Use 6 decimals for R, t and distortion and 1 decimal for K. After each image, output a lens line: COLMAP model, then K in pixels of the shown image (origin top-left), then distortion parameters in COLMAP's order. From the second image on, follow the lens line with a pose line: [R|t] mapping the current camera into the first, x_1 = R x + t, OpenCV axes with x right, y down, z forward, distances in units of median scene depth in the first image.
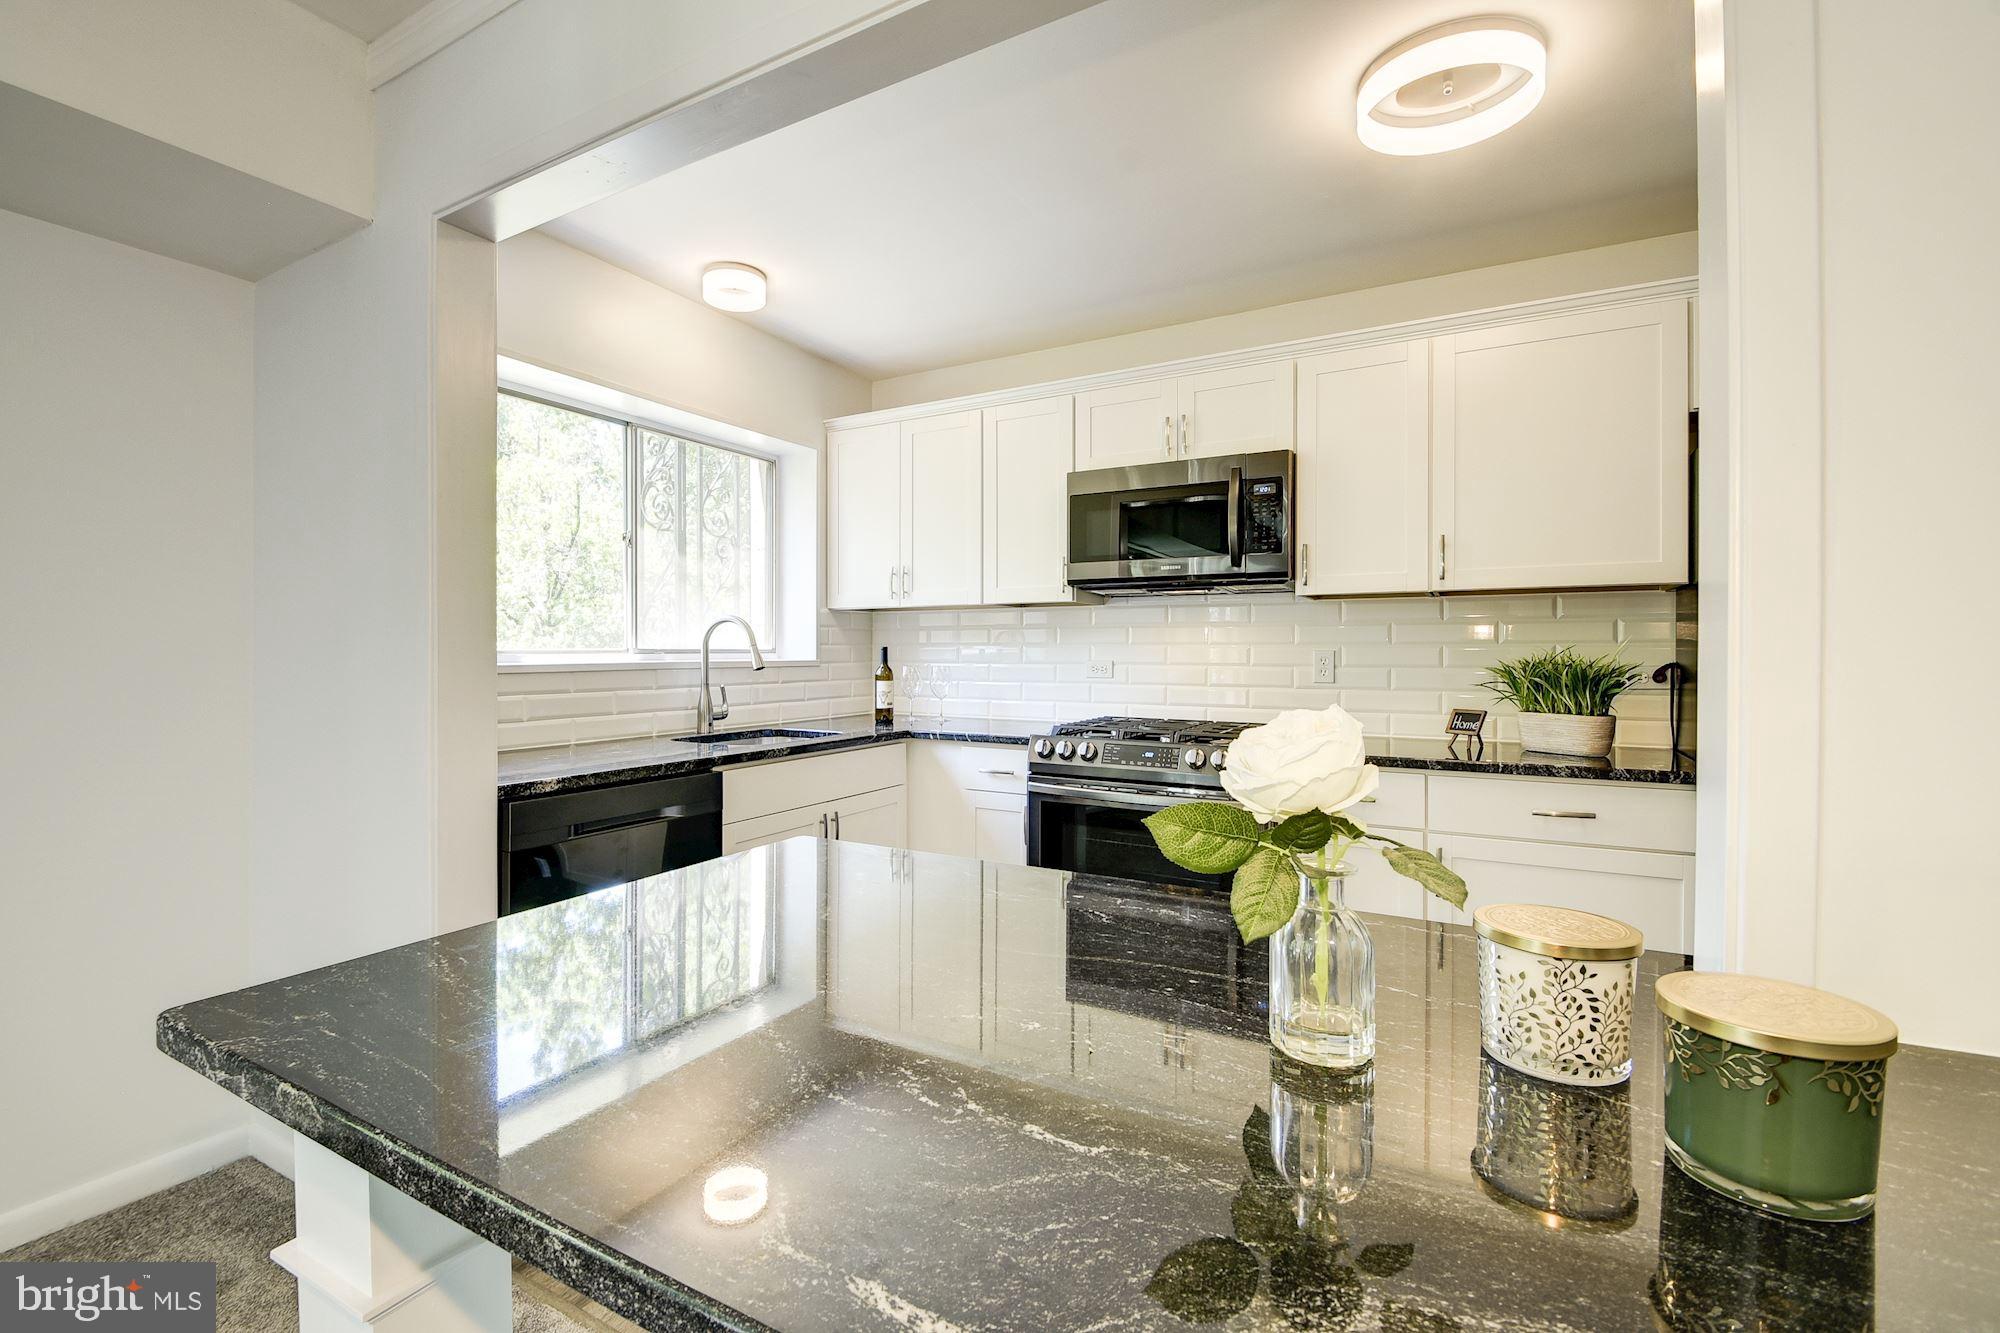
lens RADIAL K [[875.0, 0, 977.5], [0, 875.0, 641.6], [0, 0, 1]] dist [-0.001188, -0.010824]
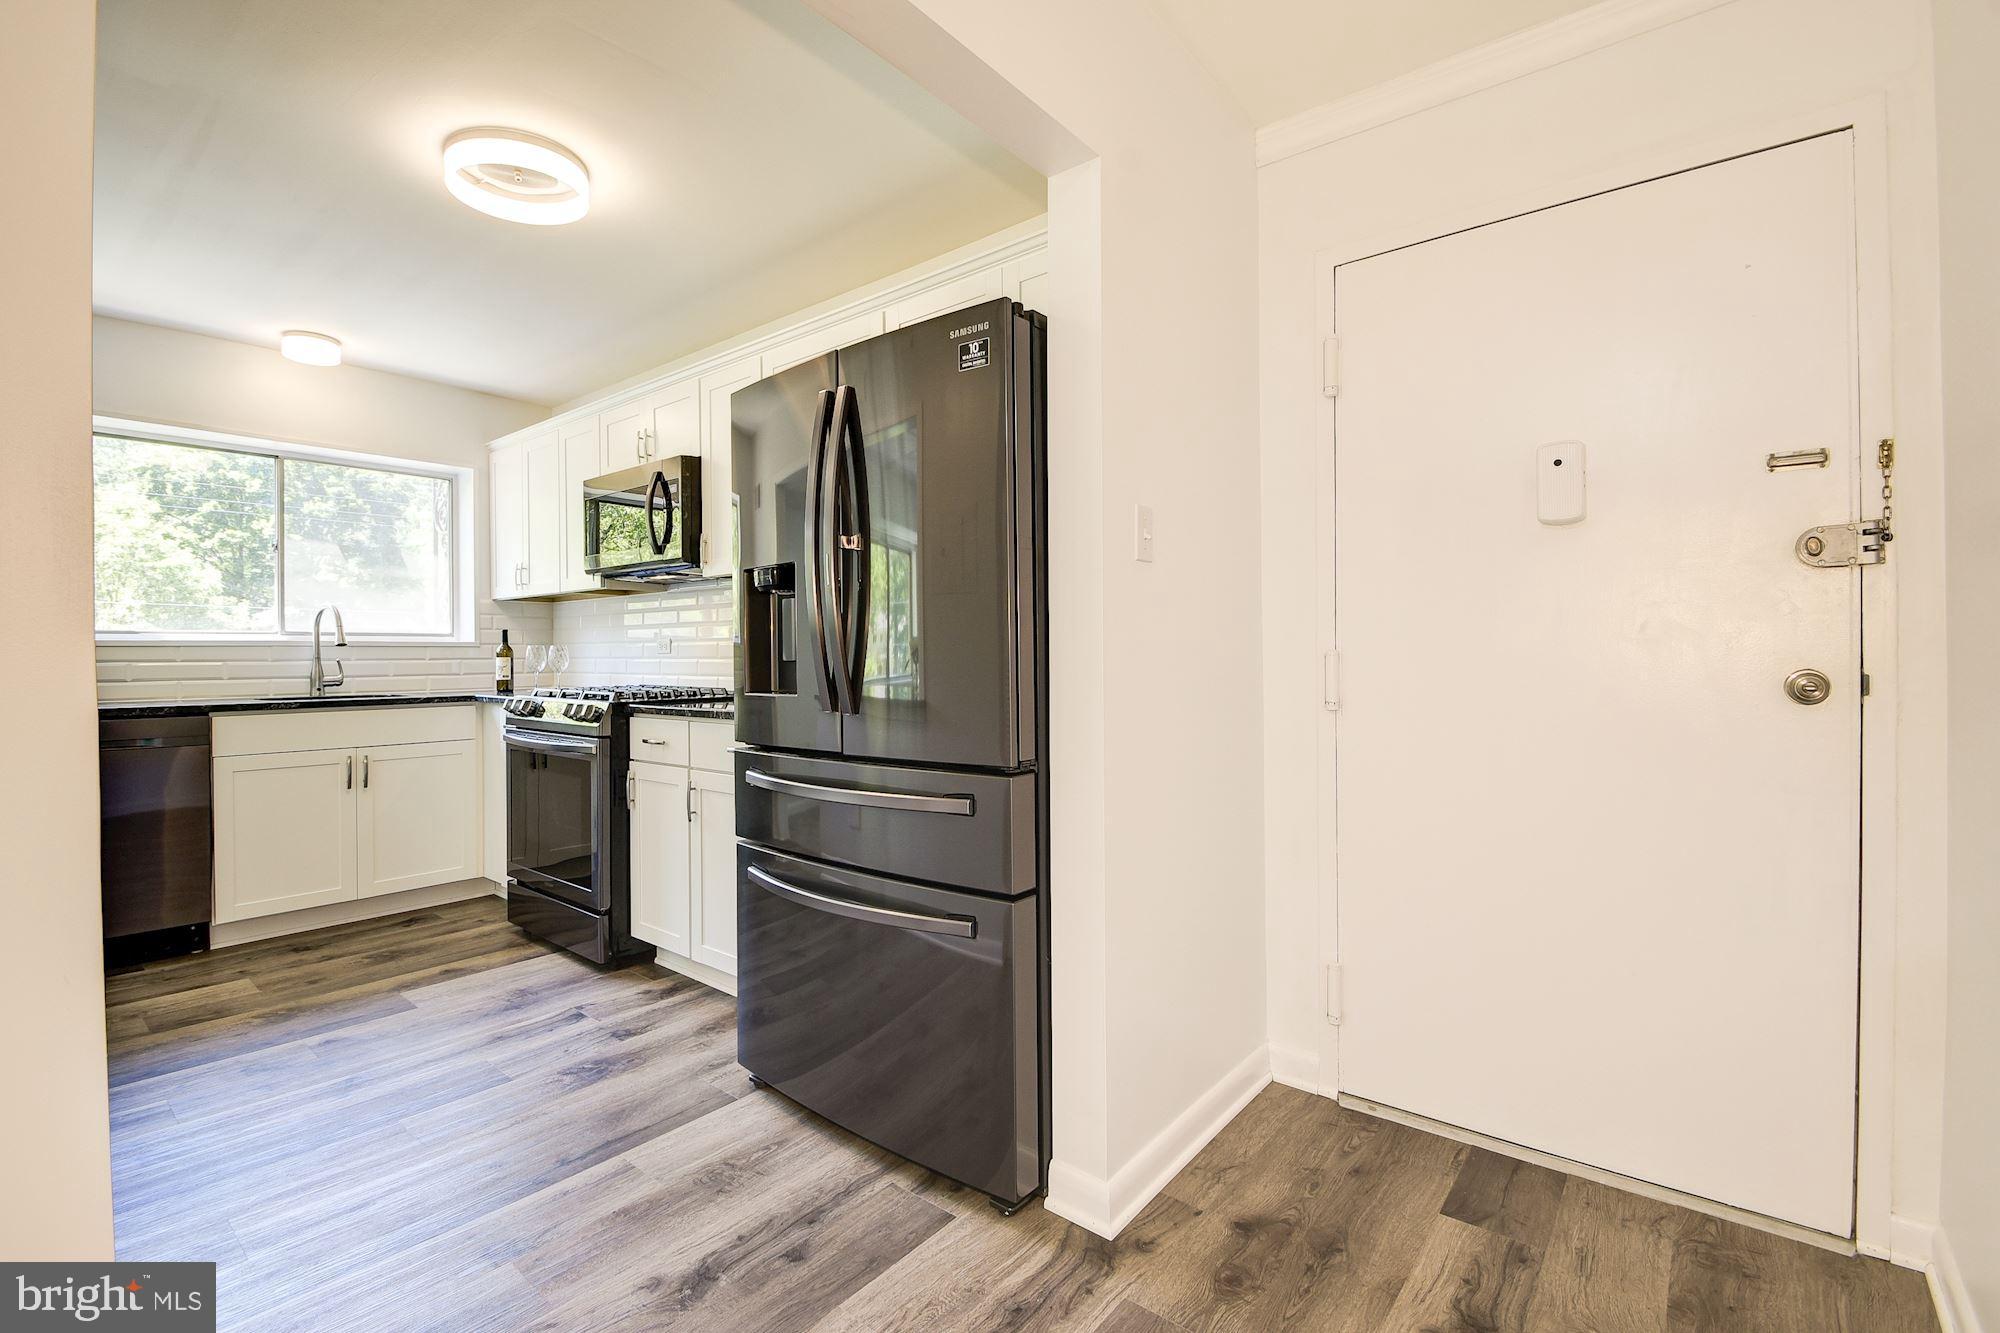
lens RADIAL K [[875.0, 0, 988.3], [0, 875.0, 658.0], [0, 0, 1]] dist [-0.001188, -0.010824]
pose [[0.985443, -0.008581, -0.169791, 0.879993], [0.011586, 0.999793, 0.016718, 0.038193], [0.169612, -0.018442, 0.985338, -0.094859]]
